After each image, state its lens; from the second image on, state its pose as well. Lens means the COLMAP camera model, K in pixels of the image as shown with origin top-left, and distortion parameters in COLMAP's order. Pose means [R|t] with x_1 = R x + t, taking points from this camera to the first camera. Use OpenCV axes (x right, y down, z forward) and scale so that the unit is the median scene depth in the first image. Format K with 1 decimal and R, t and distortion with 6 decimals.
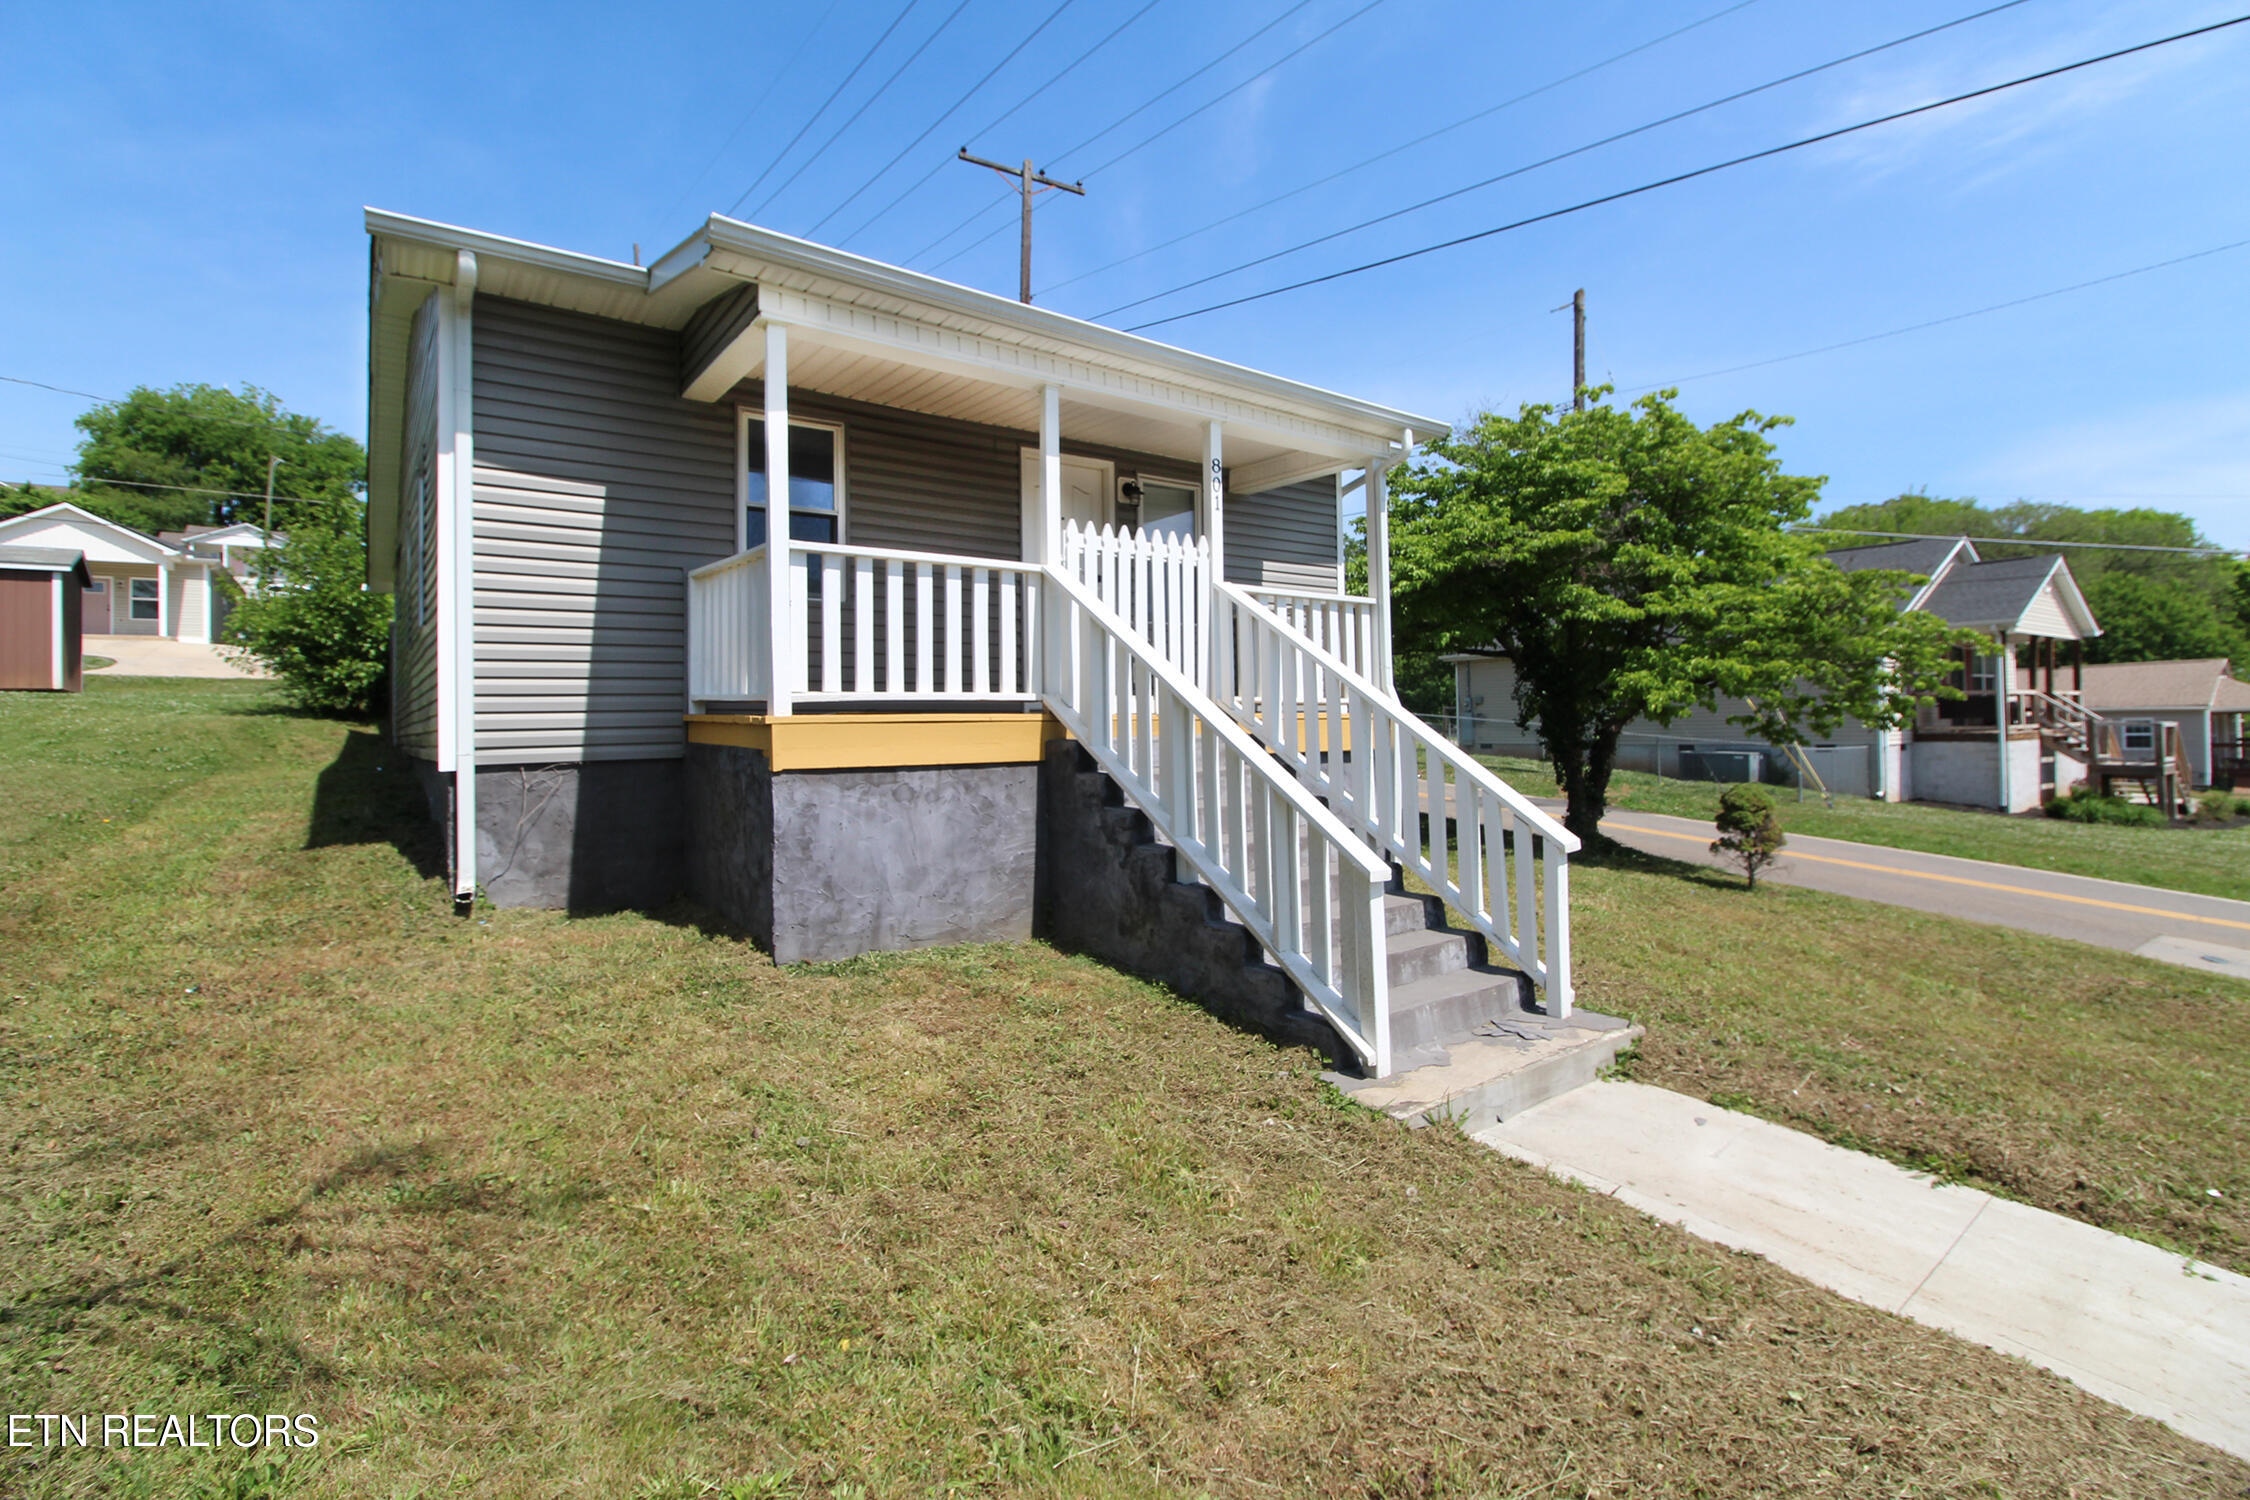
lens RADIAL K [[1027.4, 0, 1125.2], [0, 1027.4, 733.3], [0, 0, 1]] dist [-0.002402, -0.000171]
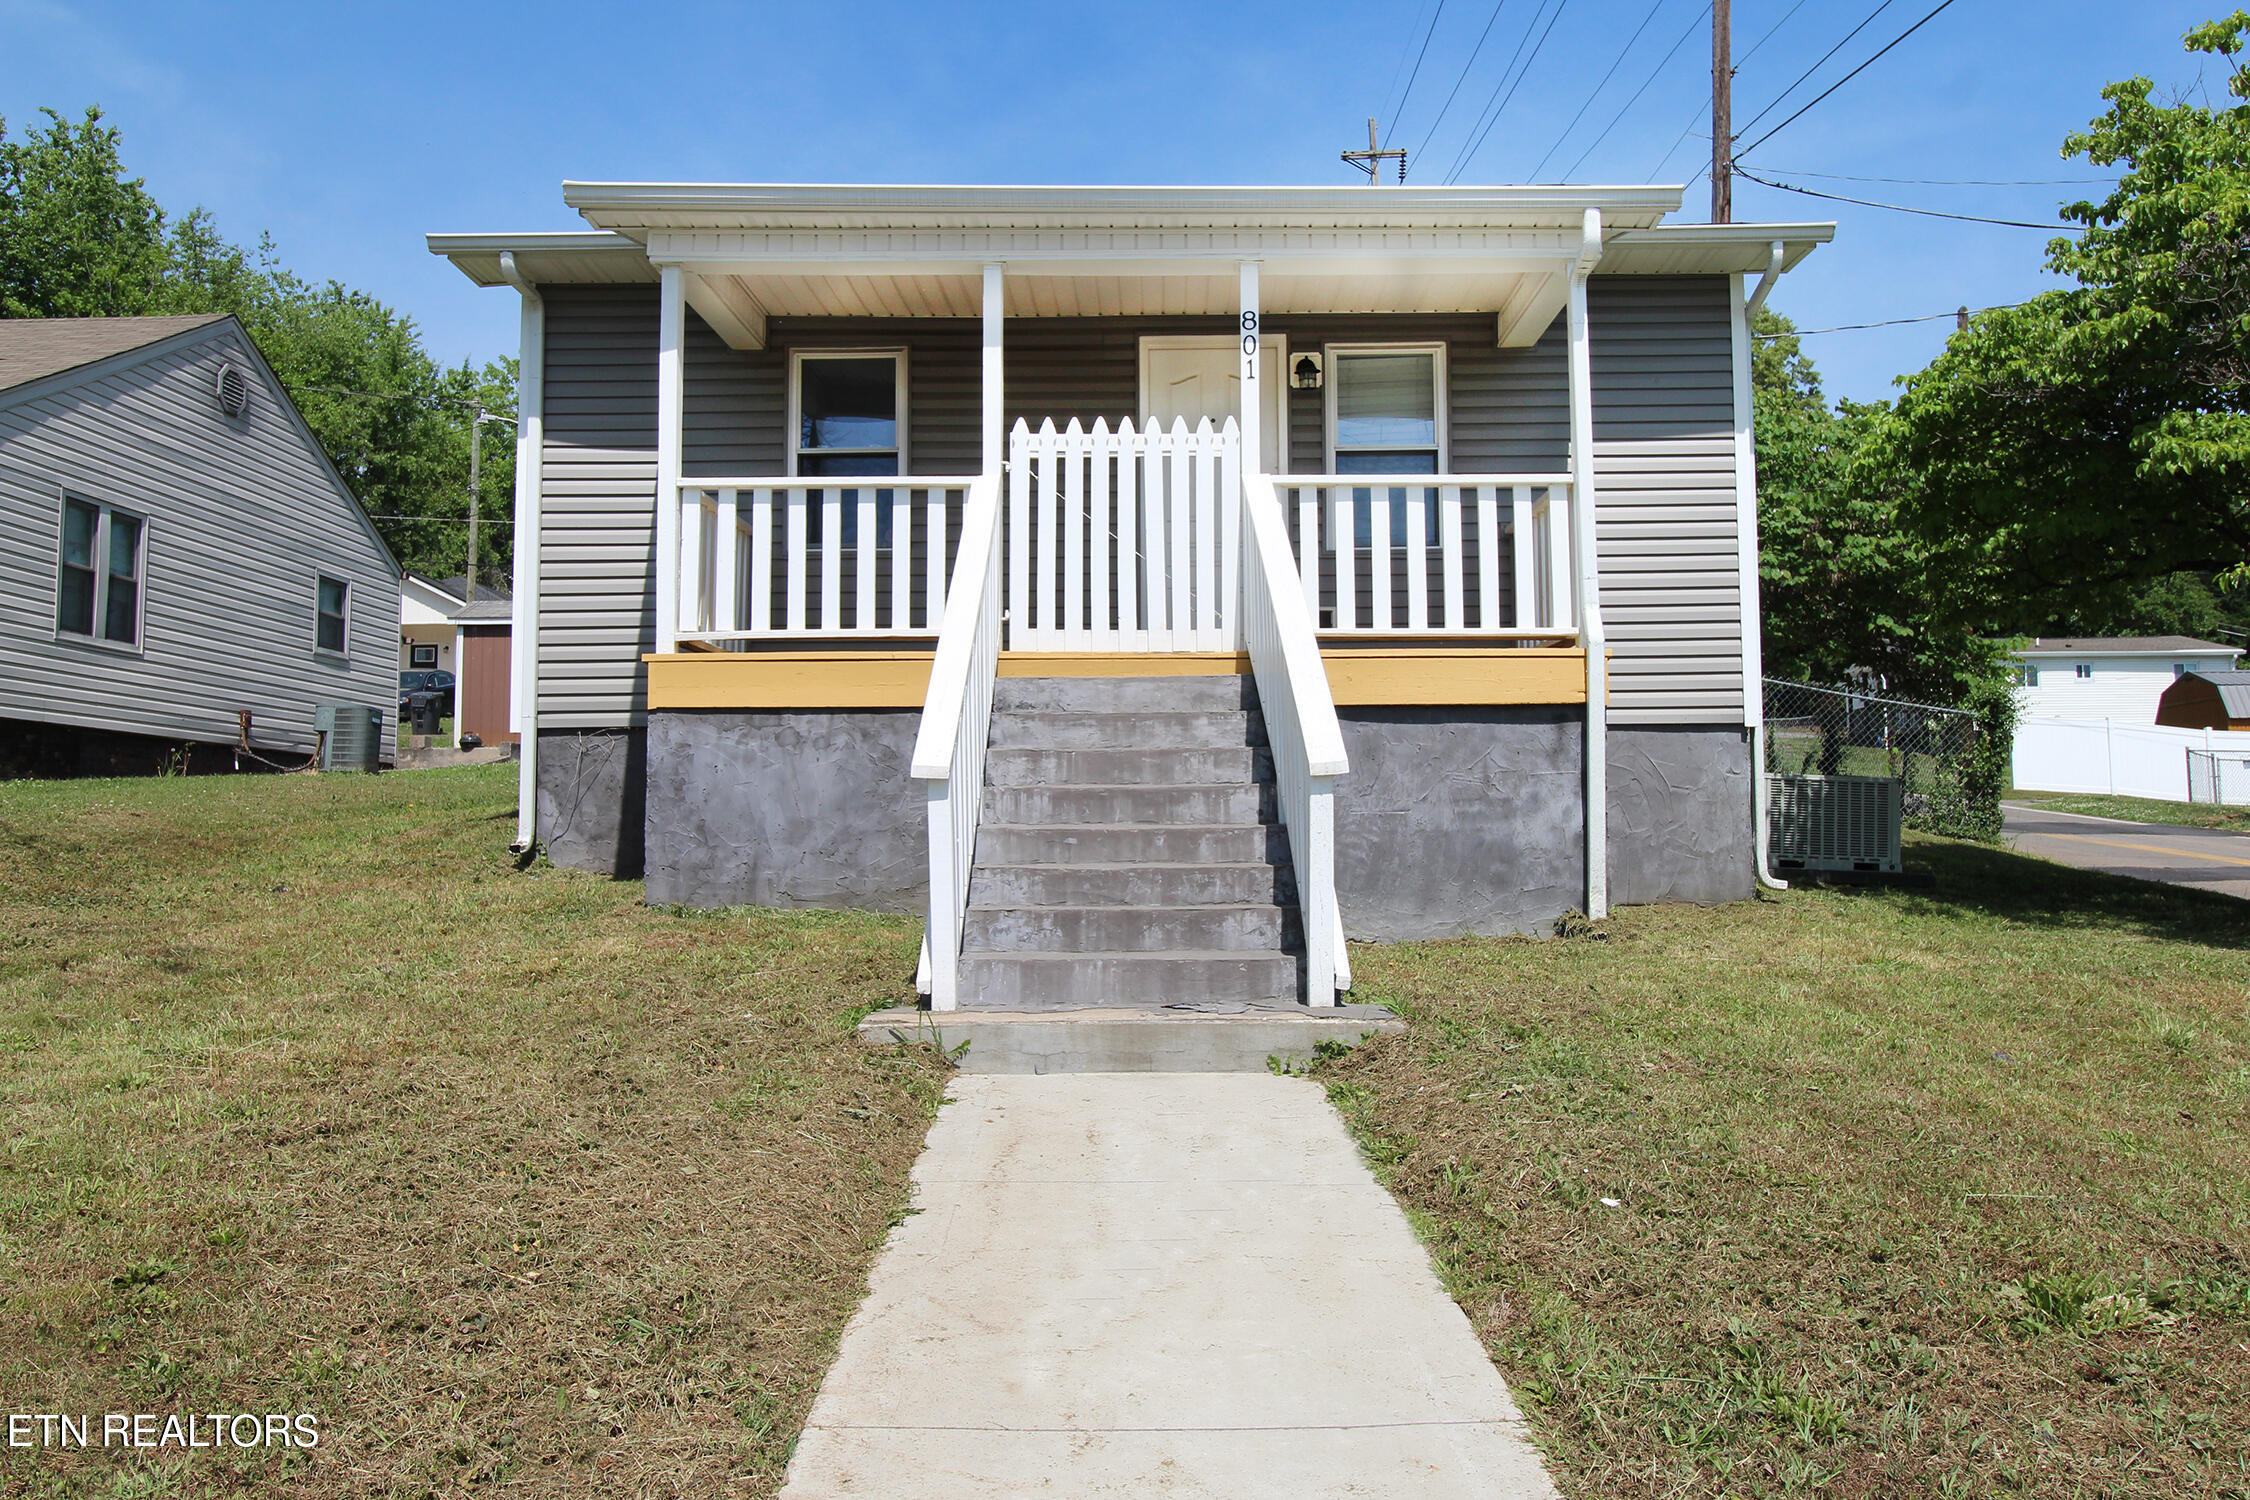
lens RADIAL K [[1737.9, 0, 1127.0], [0, 1737.9, 744.7], [0, 0, 1]] dist [0.018417, 0.001783]
pose [[0.795822, -0.025865, -0.604979, 0.931674], [-0.011755, 0.998239, -0.058142, 0.146008], [0.605417, 0.053382, 0.794116, -0.050733]]
